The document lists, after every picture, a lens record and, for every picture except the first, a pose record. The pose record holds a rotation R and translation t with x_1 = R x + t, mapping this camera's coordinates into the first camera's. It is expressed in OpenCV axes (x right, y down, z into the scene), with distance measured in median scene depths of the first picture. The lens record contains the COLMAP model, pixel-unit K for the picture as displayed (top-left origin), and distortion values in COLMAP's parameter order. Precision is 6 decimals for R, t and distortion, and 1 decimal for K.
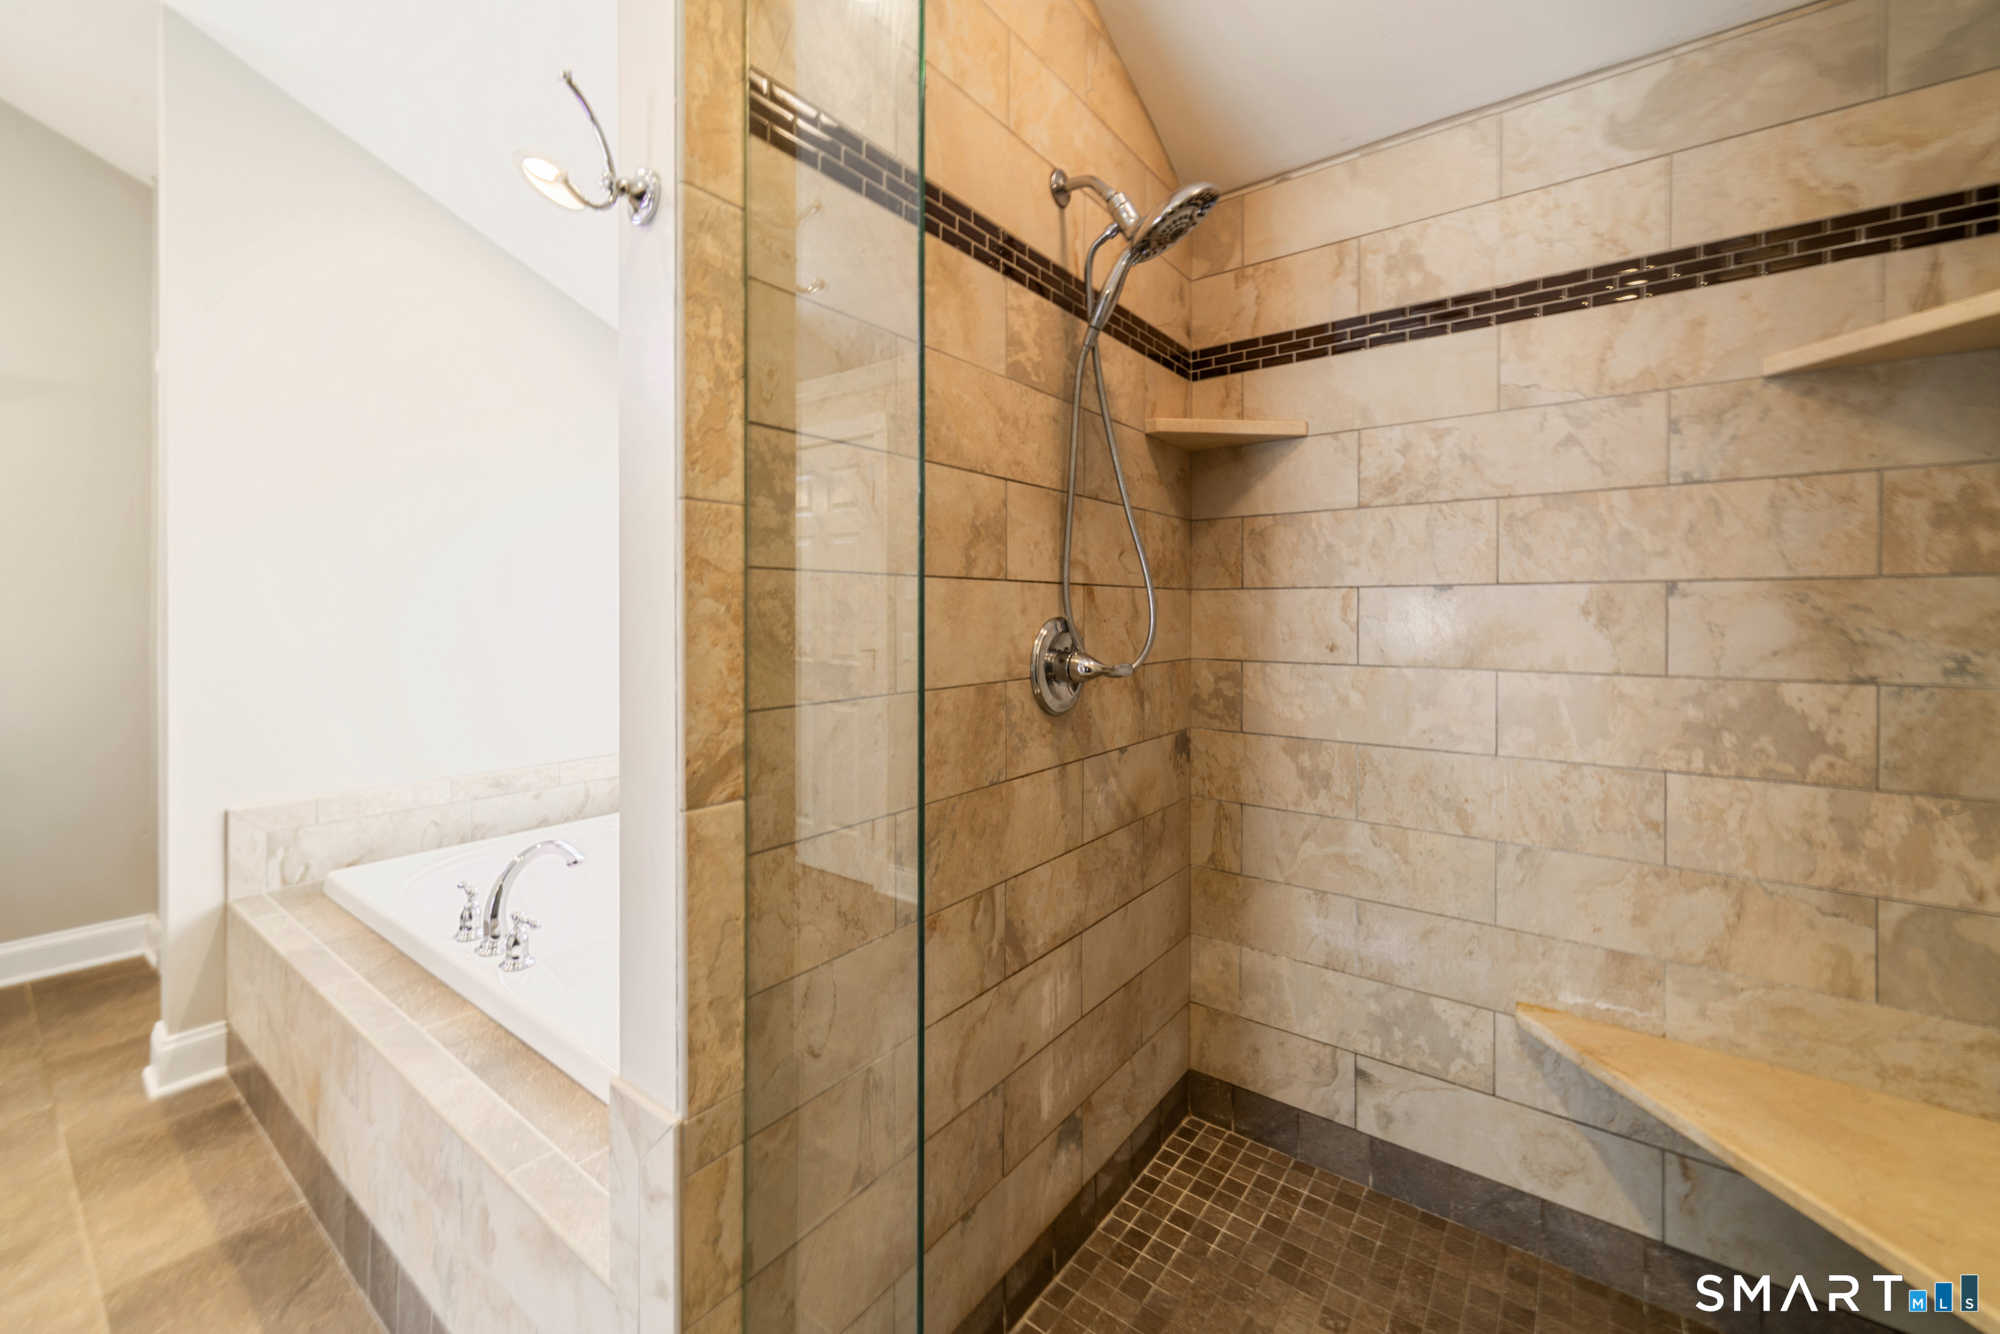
lens RADIAL K [[789.5, 0, 999.8], [0, 789.5, 621.8], [0, 0, 1]] dist [-0.001443, 0.004482]
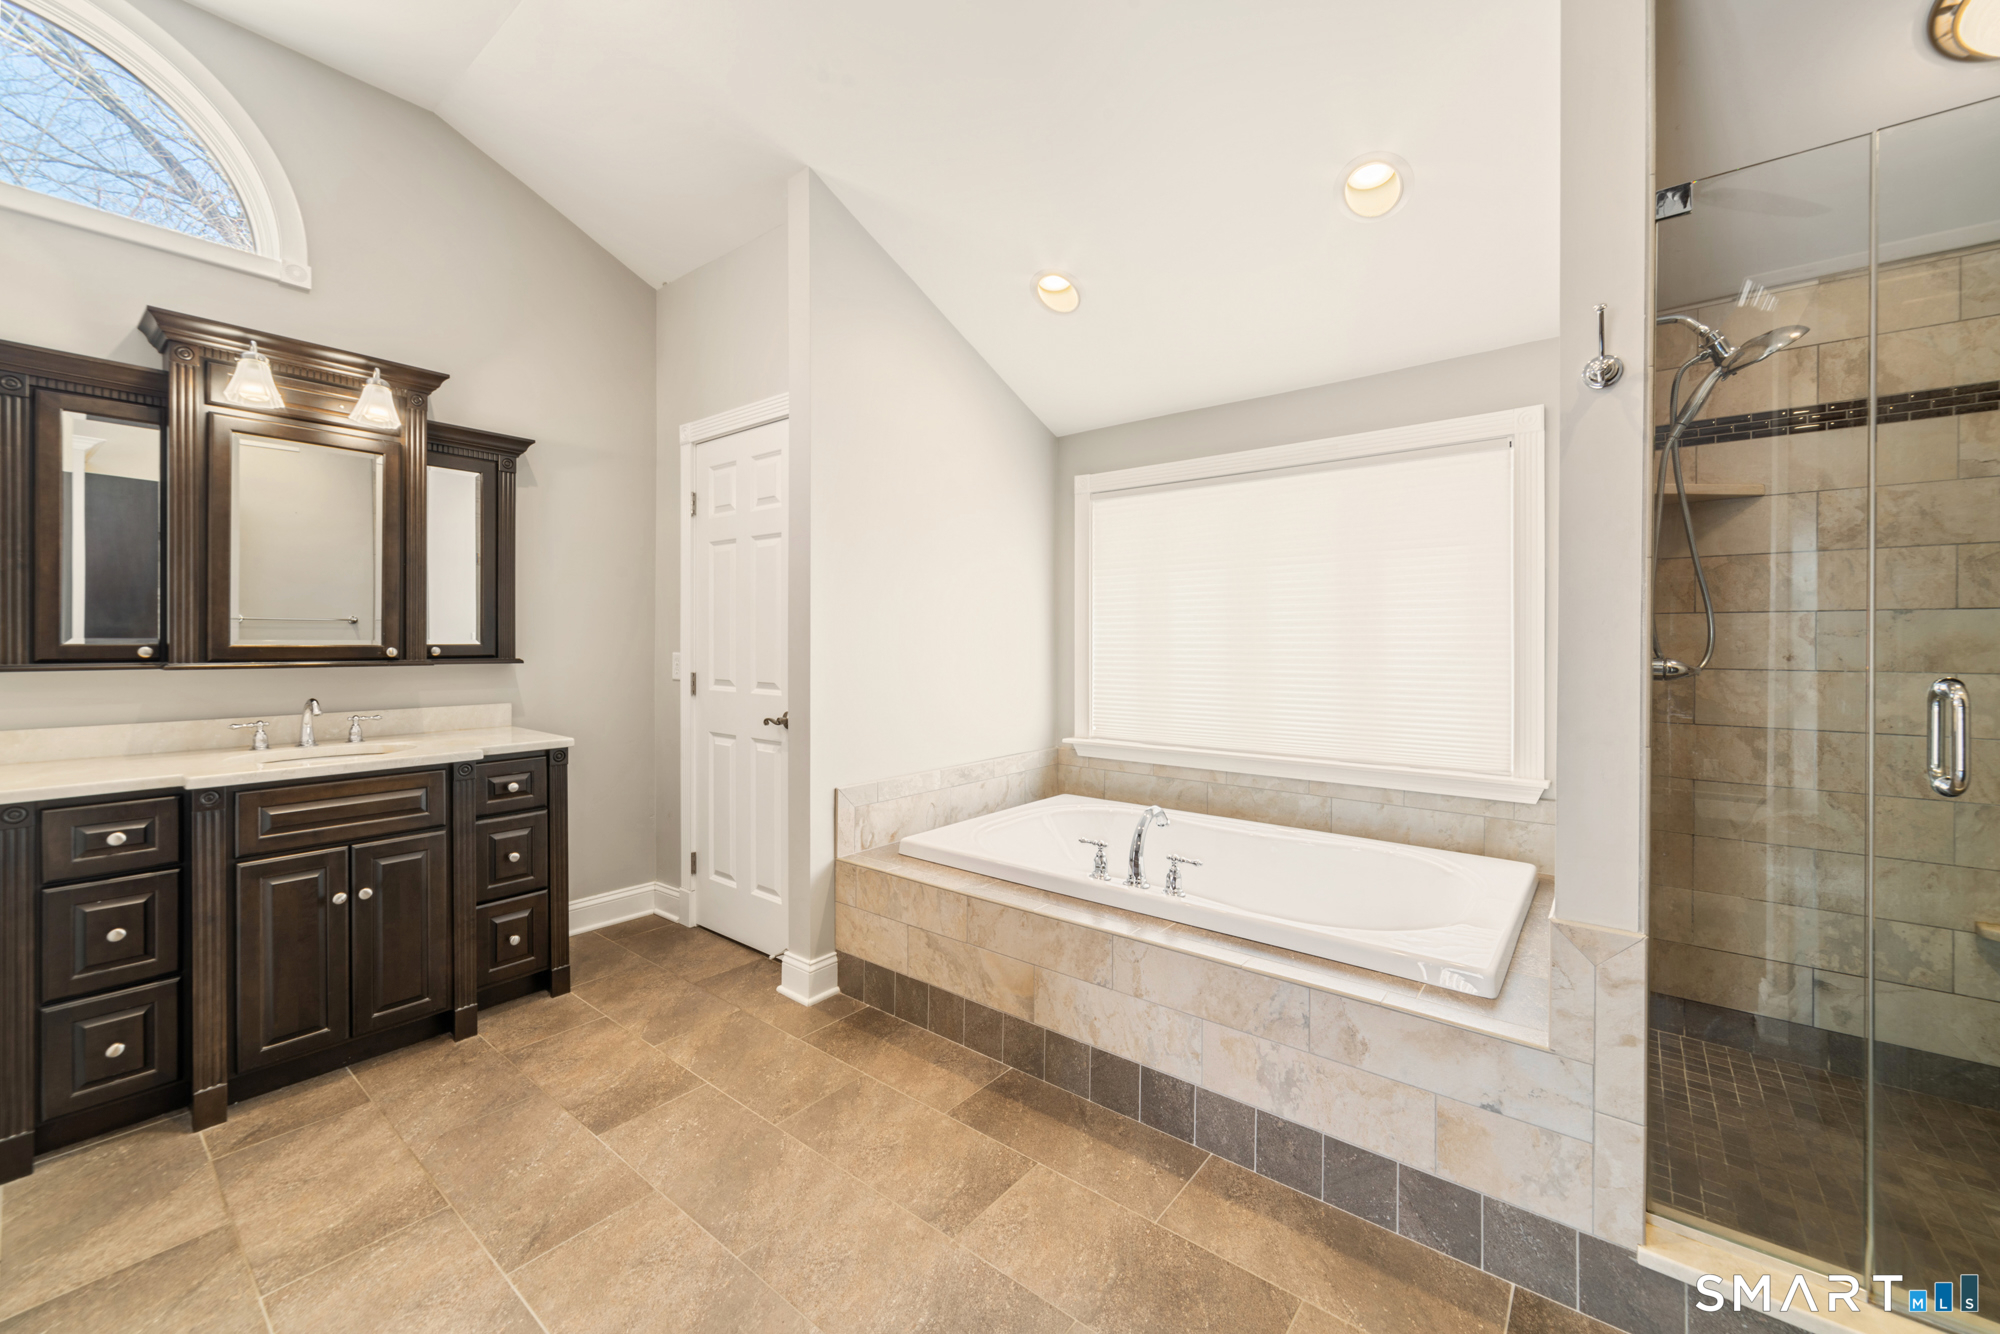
lens RADIAL K [[788.7, 0, 996.0], [0, 788.7, 643.8], [0, 0, 1]] dist [-0.000707, 0.002349]
pose [[0.999538, -0.003716, -0.030161, -0.873309], [0.003659, 0.999991, -0.001956, 0.007701], [0.030168, 0.001845, 0.999543, -0.354768]]
